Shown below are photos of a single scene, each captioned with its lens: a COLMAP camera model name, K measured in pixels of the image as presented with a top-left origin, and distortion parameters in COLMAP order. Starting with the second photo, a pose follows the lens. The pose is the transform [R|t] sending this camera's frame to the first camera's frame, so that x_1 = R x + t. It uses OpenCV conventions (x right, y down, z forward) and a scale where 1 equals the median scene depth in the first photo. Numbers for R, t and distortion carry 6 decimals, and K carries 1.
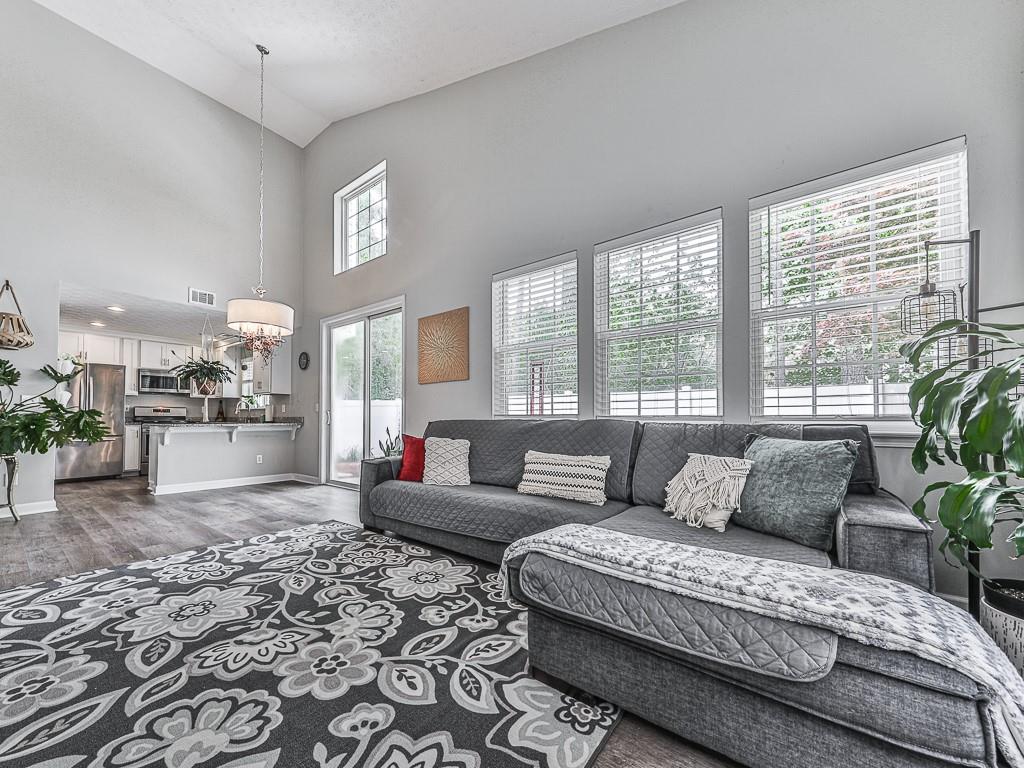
lens RADIAL K [[396.4, 0, 470.0], [0, 396.4, 405.6], [0, 0, 1]] dist [0.013665, -0.003106]
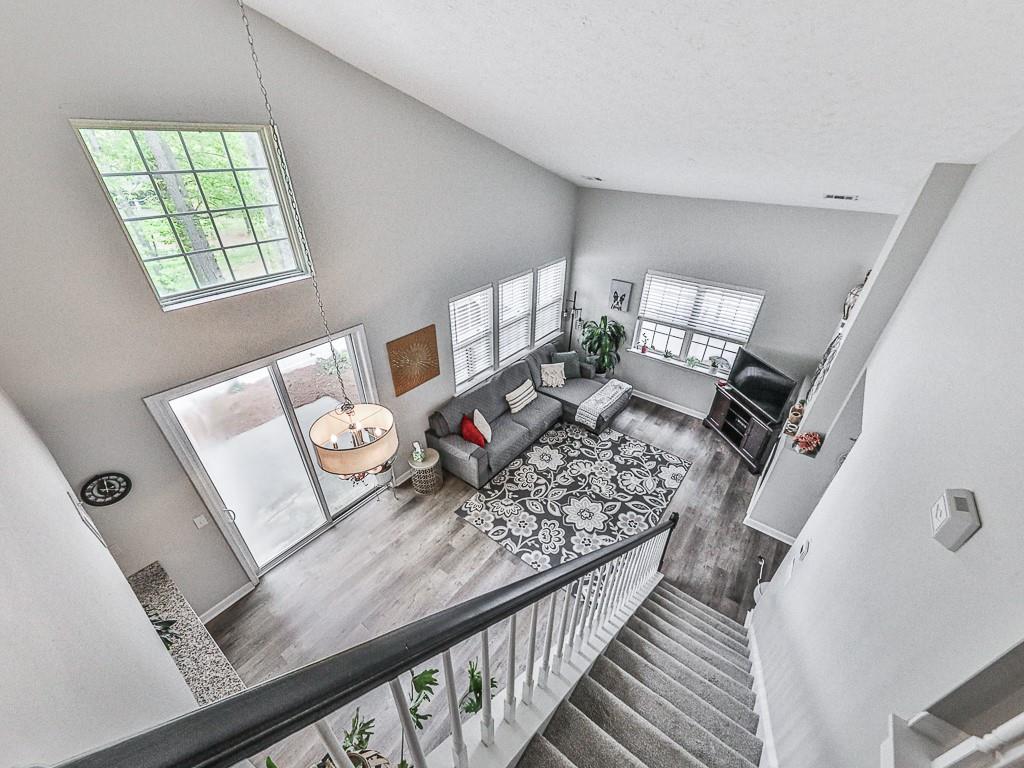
lens RADIAL K [[396.4, 0, 519.1], [0, 396.4, 407.0], [0, 0, 1]] dist [0.013665, -0.003106]
pose [[-0.049835, -0.567159, 0.822099, -2.065195], [-0.045360, 0.823558, 0.565416, -1.302530], [-0.997727, -0.009113, -0.066768, 1.382666]]
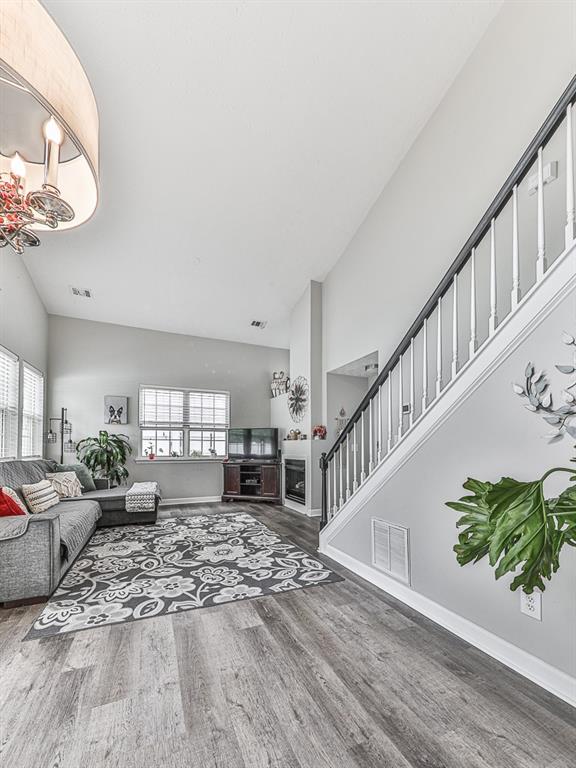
lens RADIAL K [[301.3, 0, 283.0], [0, 301.3, 445.1], [0, 0, 1]] dist [0.016339, -0.005092]
pose [[-0.895359, 0.000205, 0.445345, -1.454253], [-0.018041, 0.999162, -0.036731, -0.005837], [-0.444979, -0.040922, -0.894605, 1.991394]]
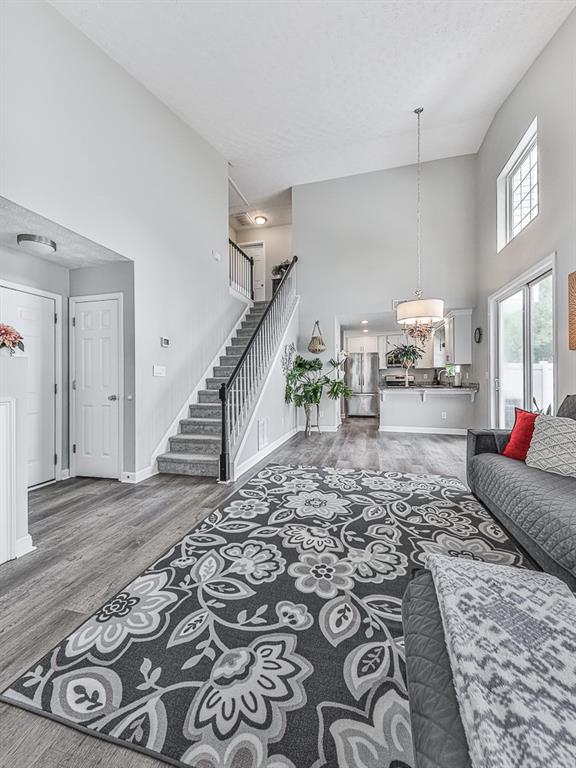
lens RADIAL K [[301.3, 0, 292.1], [0, 301.3, 376.0], [0, 0, 1]] dist [0.016339, -0.005092]
pose [[0.430287, -0.015322, -0.902562, 0.409515], [0.041295, 0.999143, 0.002725, -0.048931], [0.901747, -0.038444, 0.430551, 0.300122]]
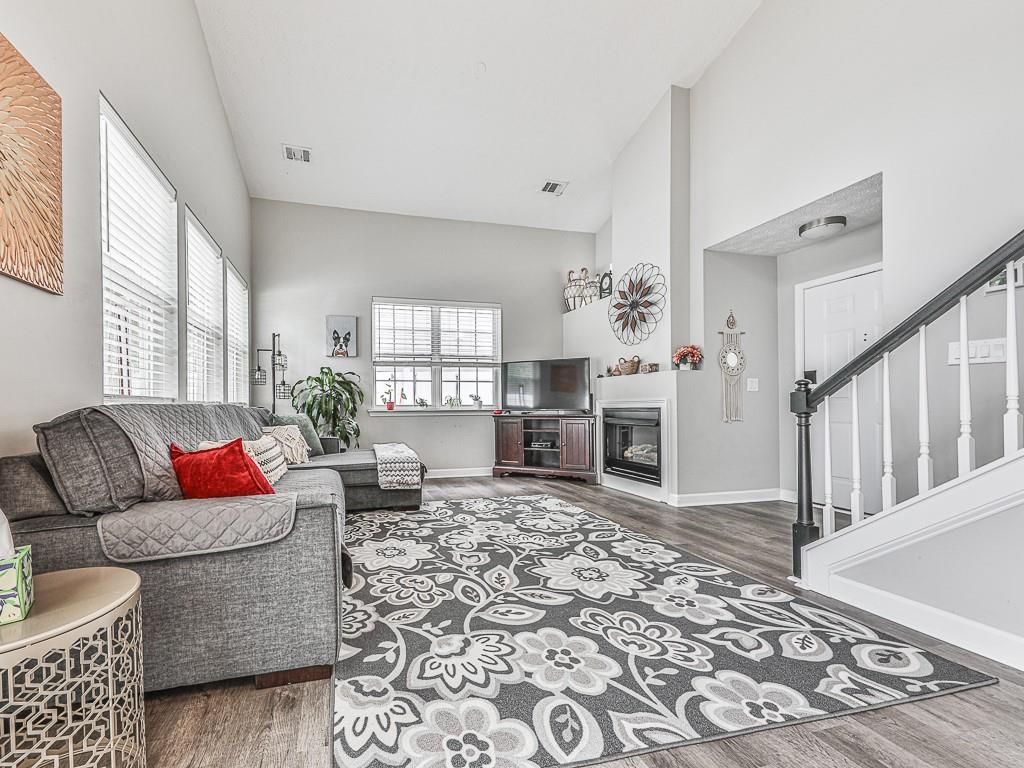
lens RADIAL K [[401.8, 0, 430.1], [0, 401.8, 405.4], [0, 0, 1]] dist [0.016339, -0.005092]
pose [[-0.797976, 0.004361, 0.602673, -0.868755], [-0.013900, 0.999575, -0.025637, 0.067470], [-0.602529, -0.028834, -0.797576, 1.859532]]
